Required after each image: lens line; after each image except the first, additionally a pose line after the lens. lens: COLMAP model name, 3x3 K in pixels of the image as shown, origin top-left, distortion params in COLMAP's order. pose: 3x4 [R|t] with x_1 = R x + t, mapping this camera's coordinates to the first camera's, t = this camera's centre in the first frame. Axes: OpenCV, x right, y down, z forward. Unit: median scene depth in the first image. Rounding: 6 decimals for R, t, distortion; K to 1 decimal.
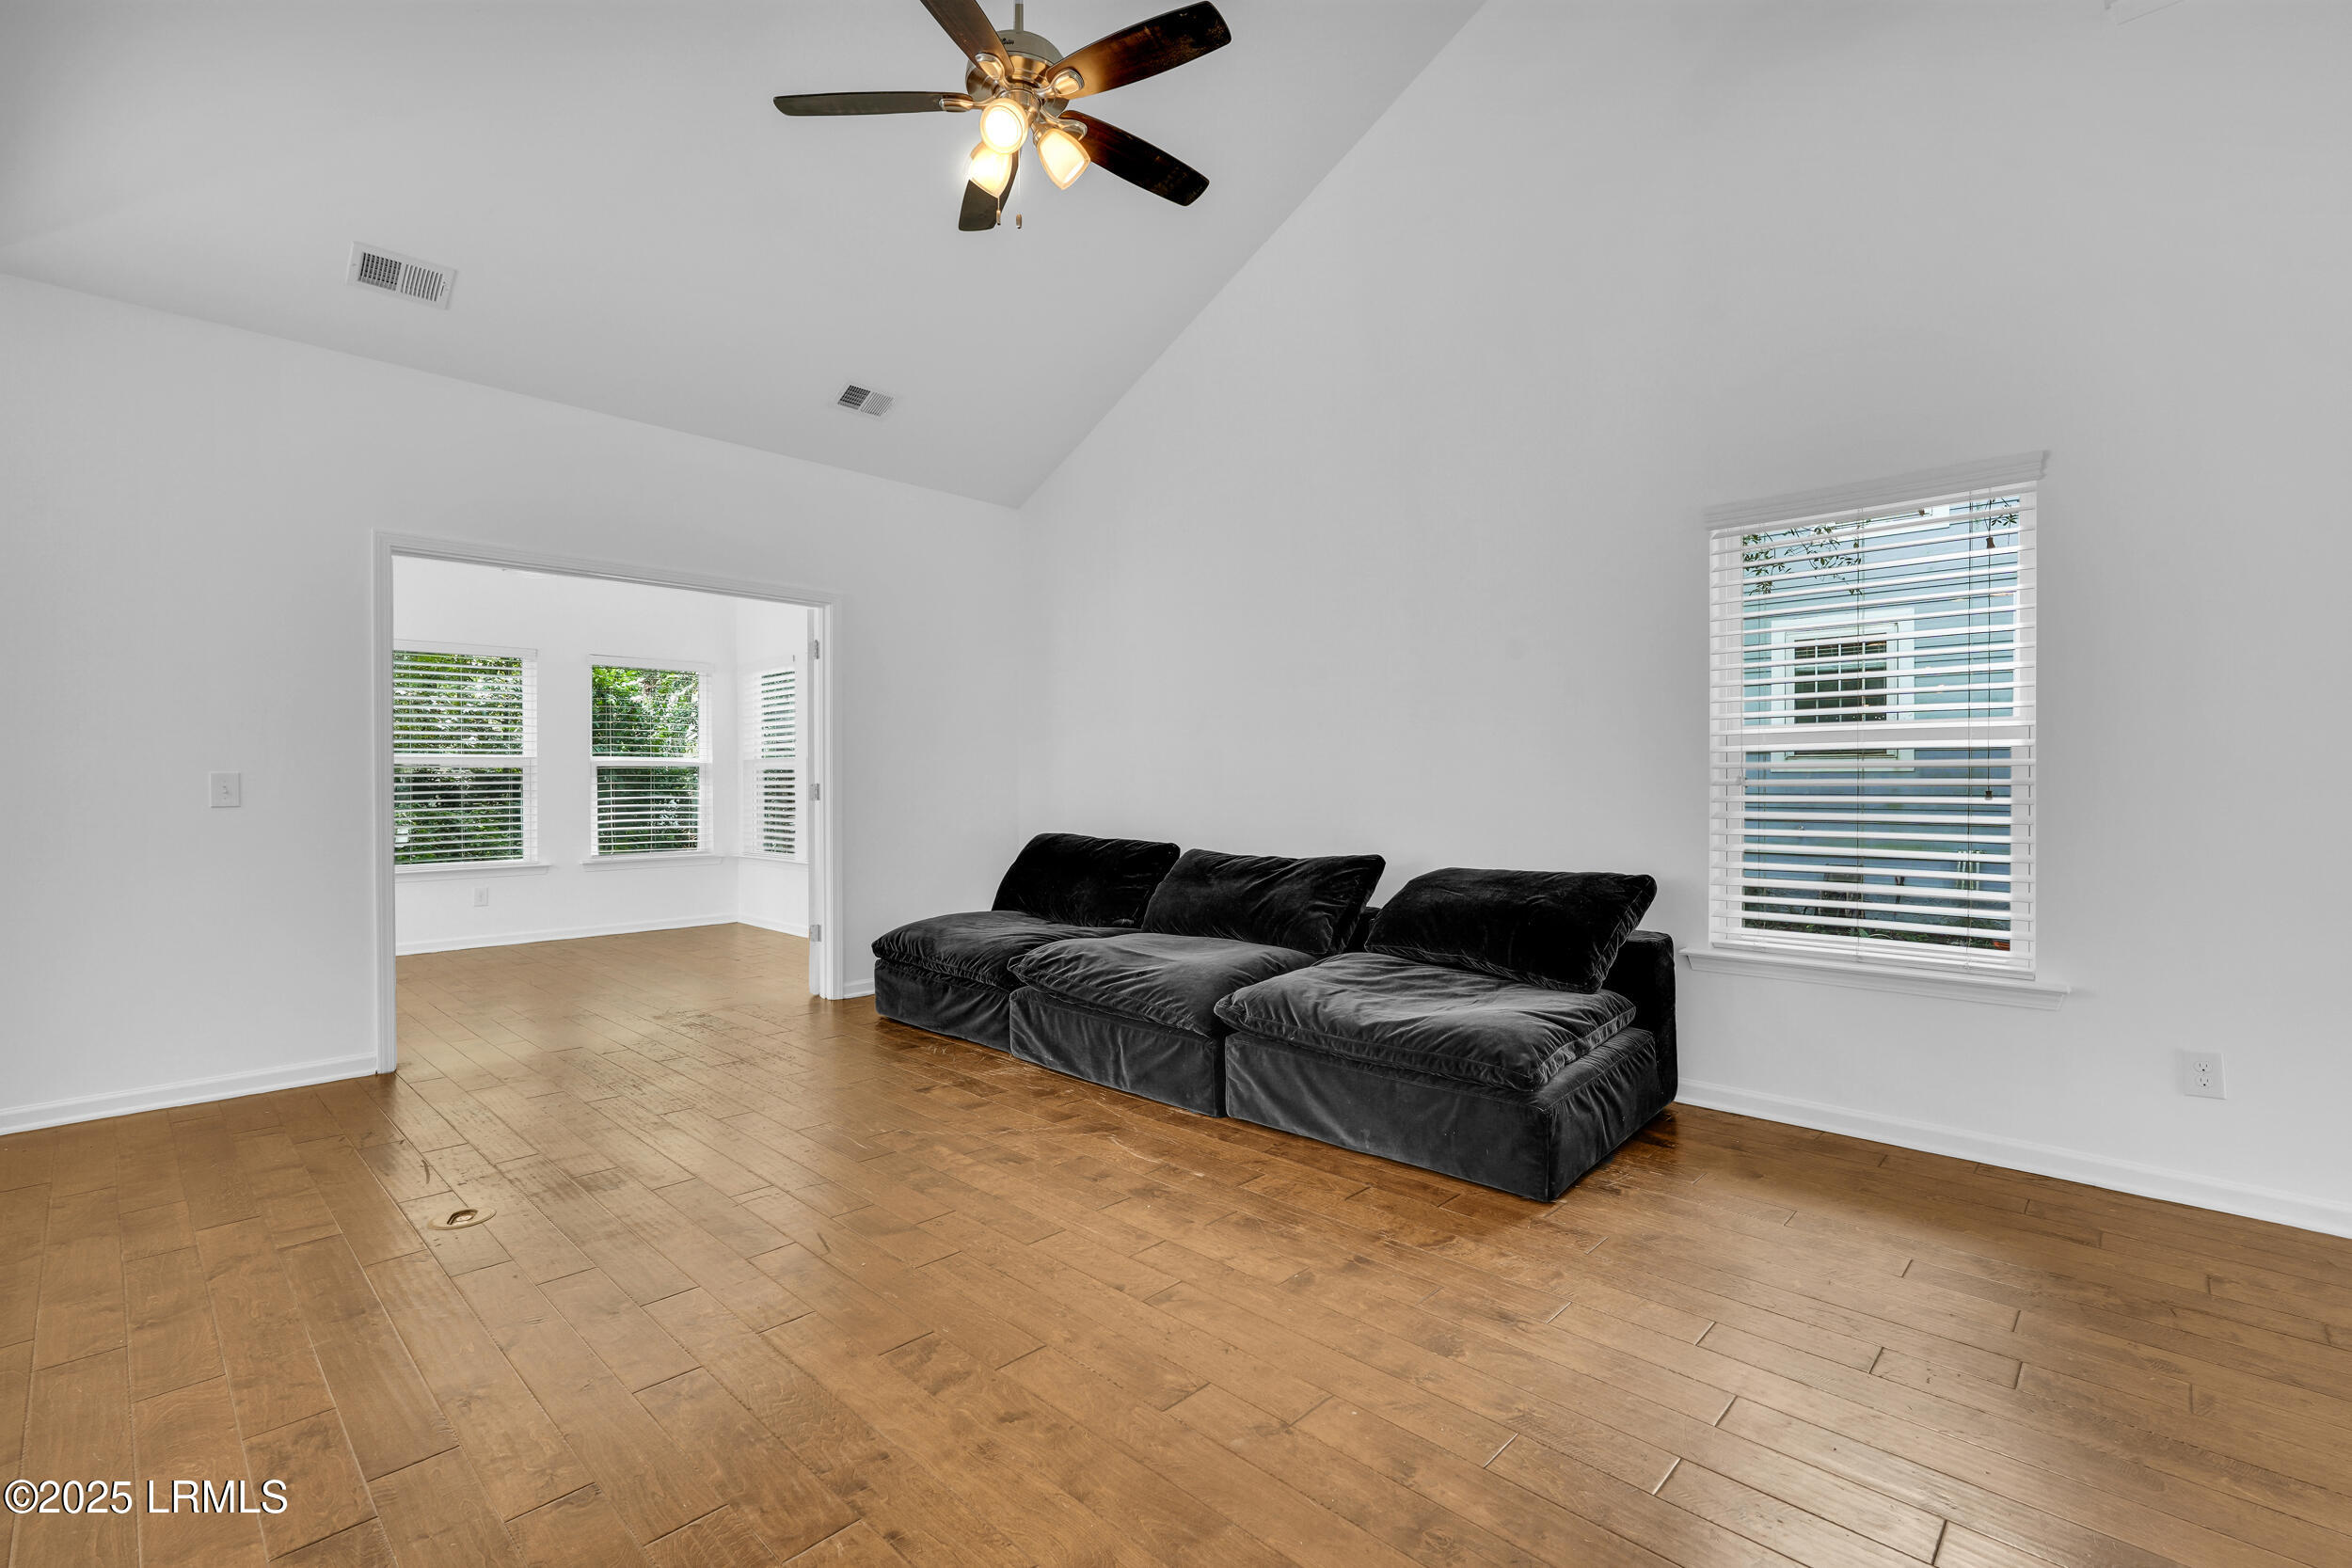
lens RADIAL K [[1061.1, 0, 1180.9], [0, 1061.1, 776.8], [0, 0, 1]] dist [0.018850, 0.000353]
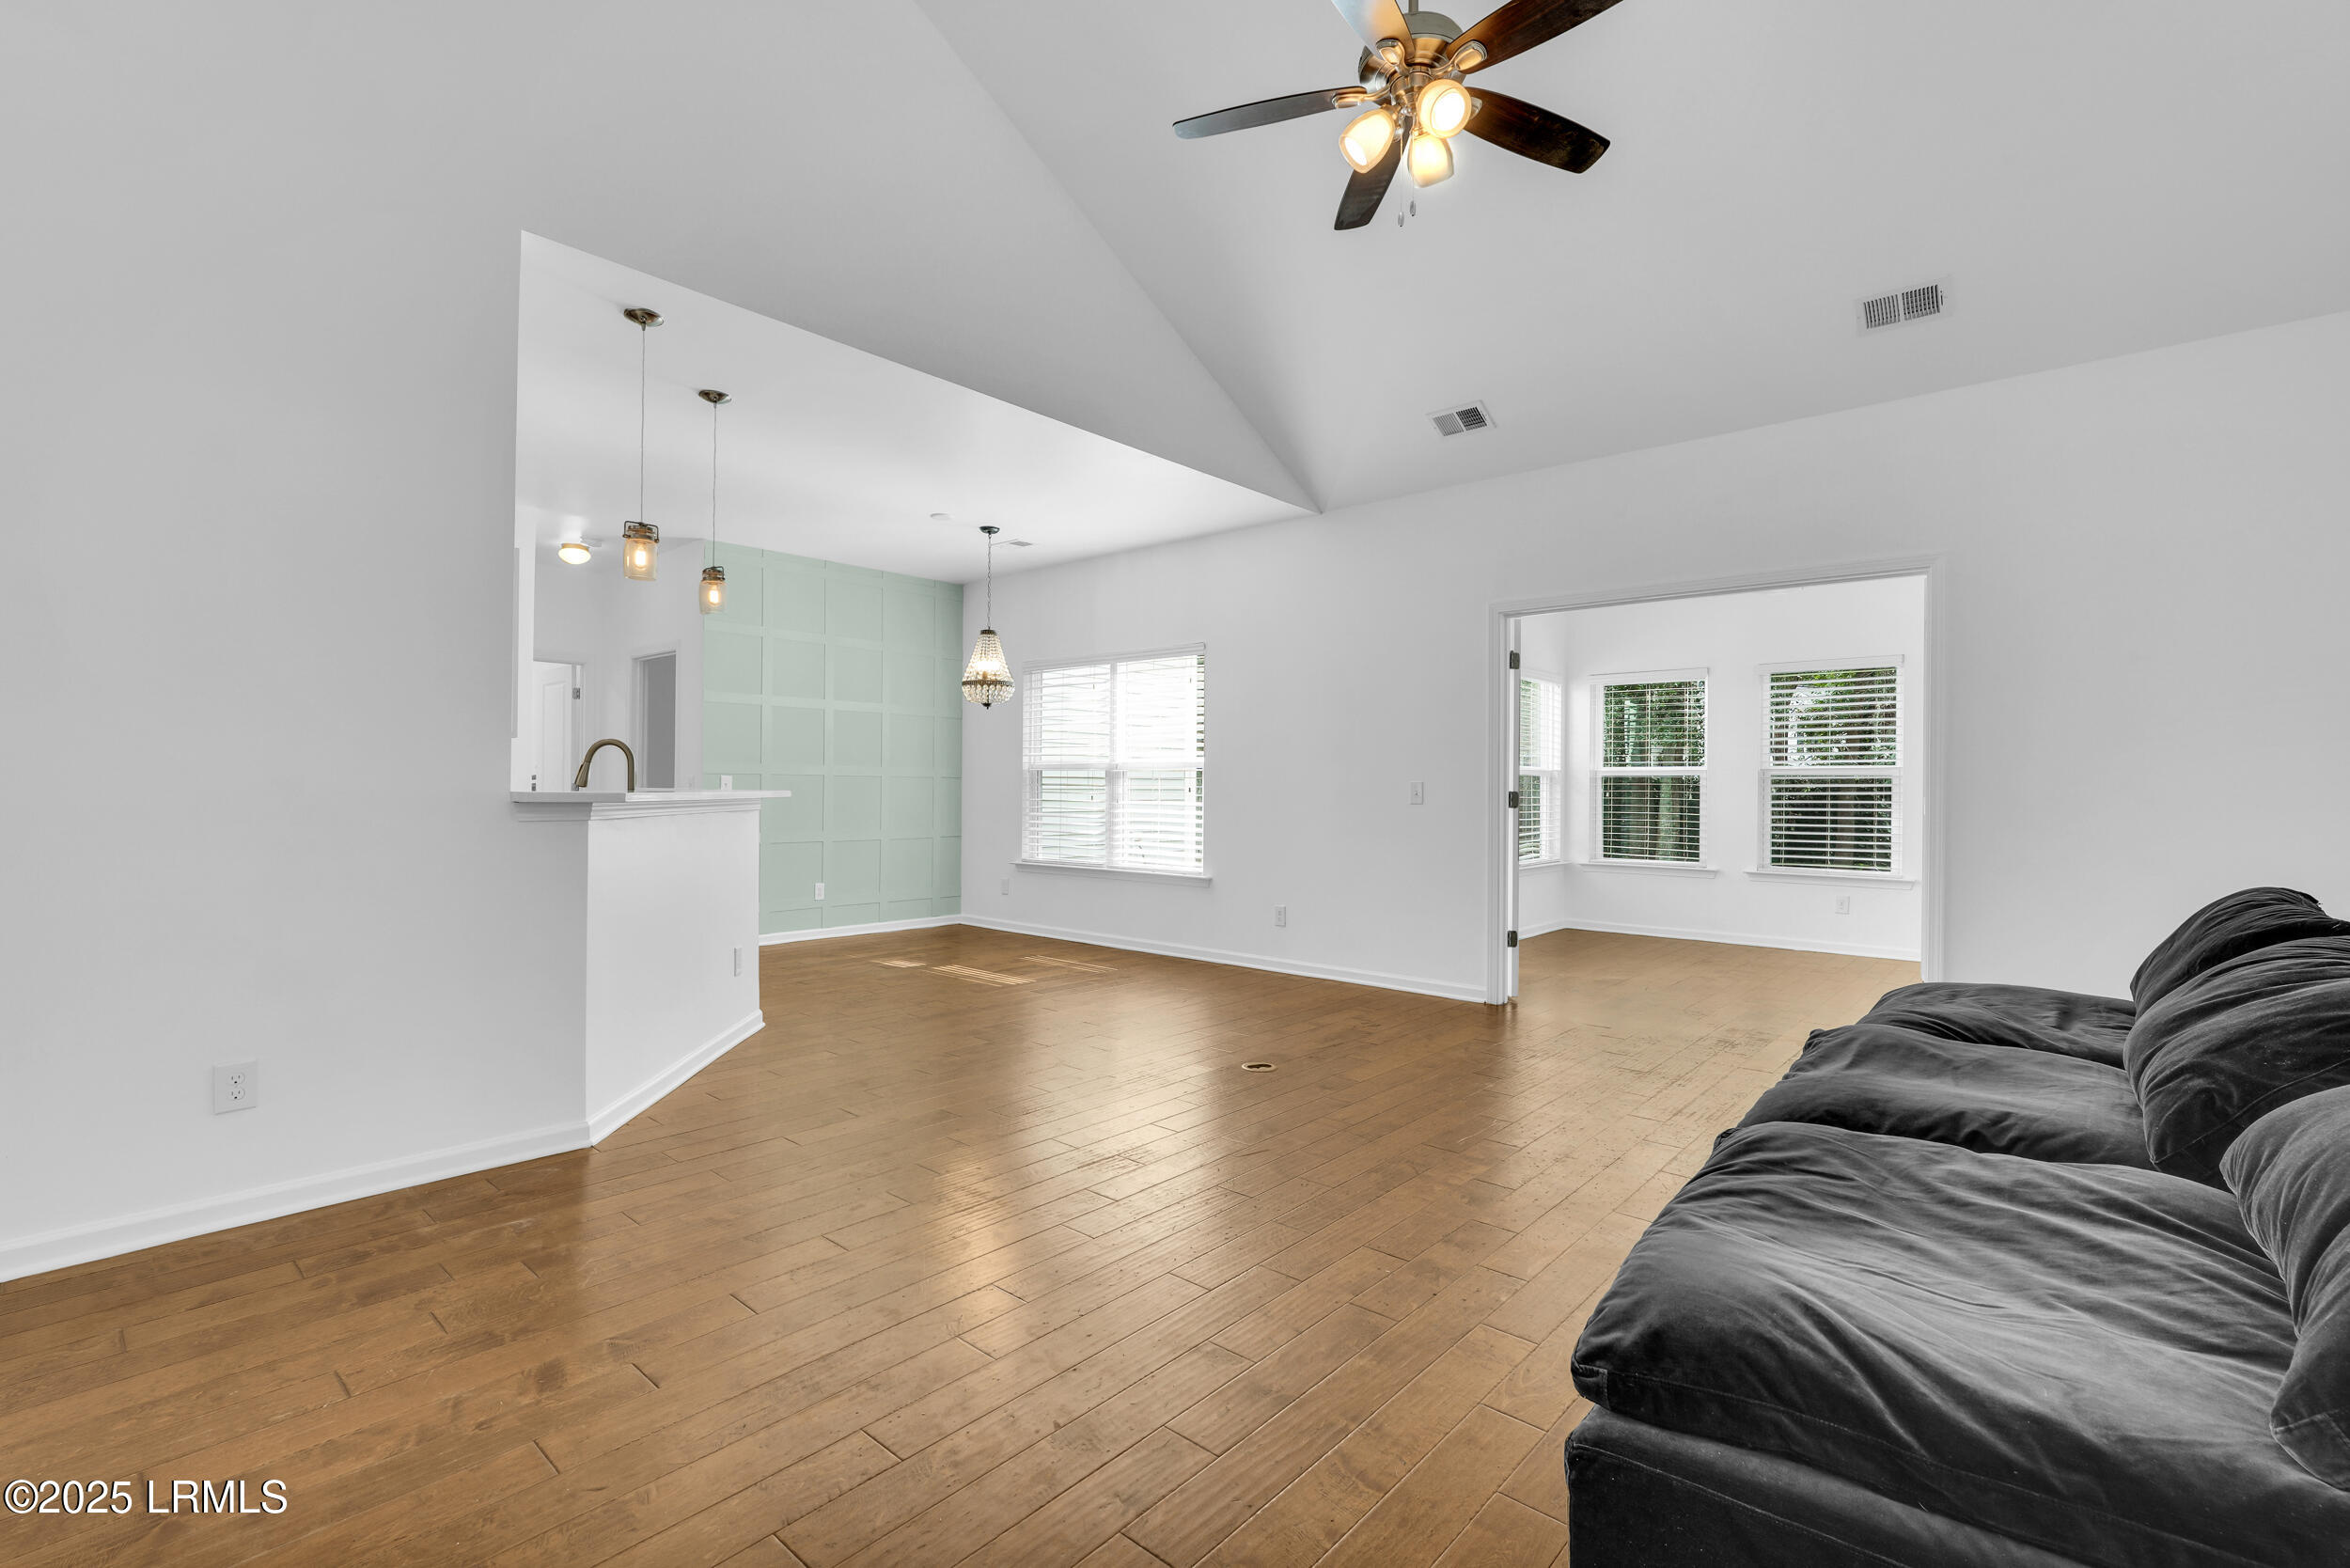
lens RADIAL K [[1060.3, 0, 1179.9], [0, 1060.3, 787.8], [0, 0, 1]] dist [0.018850, 0.000353]
pose [[0.049209, 0.002621, -0.998785, 0.473450], [-0.004674, 0.999986, 0.002394, 0.001224], [0.998778, 0.004550, 0.049221, 0.440977]]
